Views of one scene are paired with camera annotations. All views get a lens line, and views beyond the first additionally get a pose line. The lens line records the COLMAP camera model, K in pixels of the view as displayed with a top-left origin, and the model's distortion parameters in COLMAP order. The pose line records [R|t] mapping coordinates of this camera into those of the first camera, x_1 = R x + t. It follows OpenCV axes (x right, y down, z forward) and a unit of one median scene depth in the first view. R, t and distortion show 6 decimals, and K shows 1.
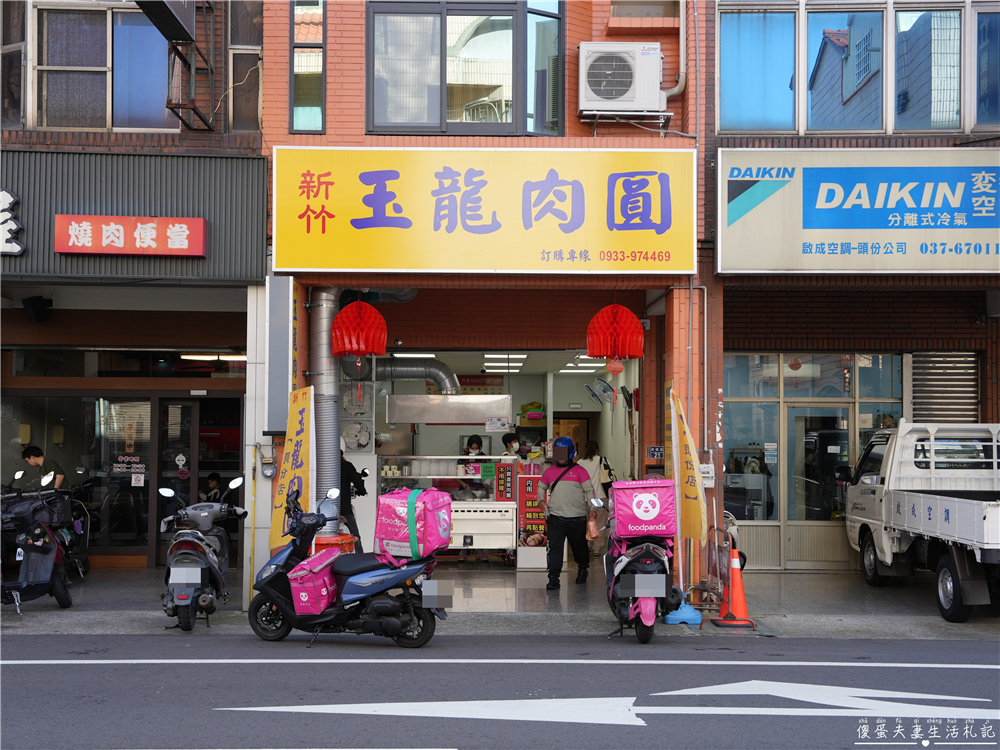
lens RADIAL K [[1248.8, 0, 500.0], [0, 1248.8, 375.0], [0, 0, 1]] dist [0.003265, 0.000485]
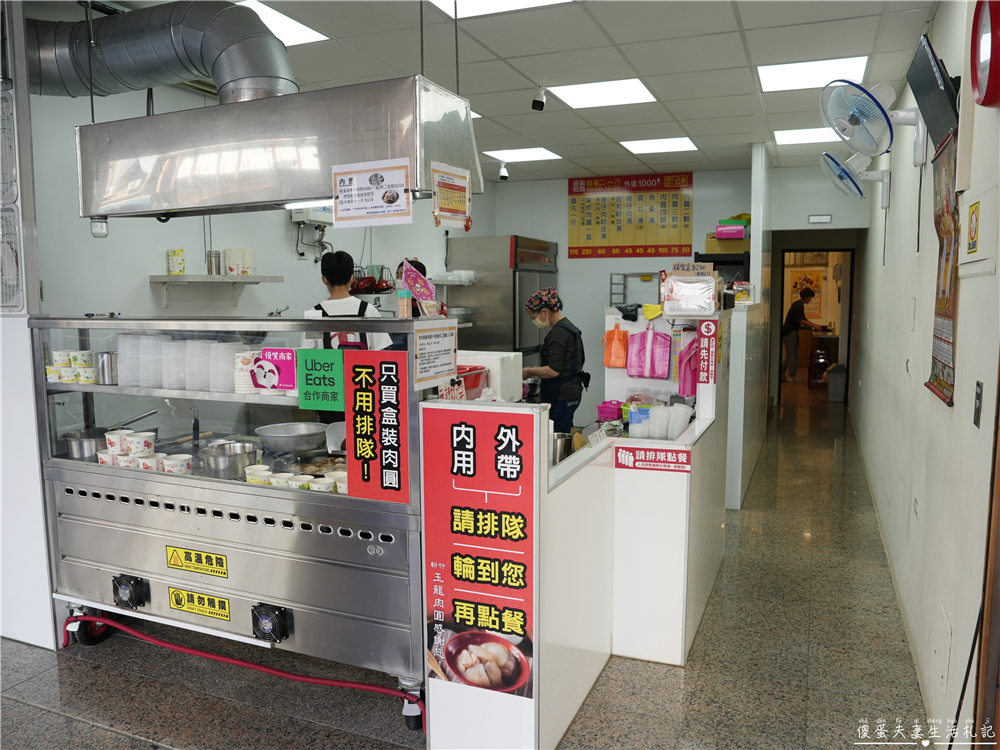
lens RADIAL K [[767.7, 0, 500.0], [0, 767.7, 375.0], [0, 0, 1]] dist [-0.060323, -0.000038]
pose [[0.922683, 0.033759, -0.384078, 0.085544], [0.028067, 0.987635, 0.154236, 0.052669], [0.384536, -0.153091, 0.910327, 0.871141]]
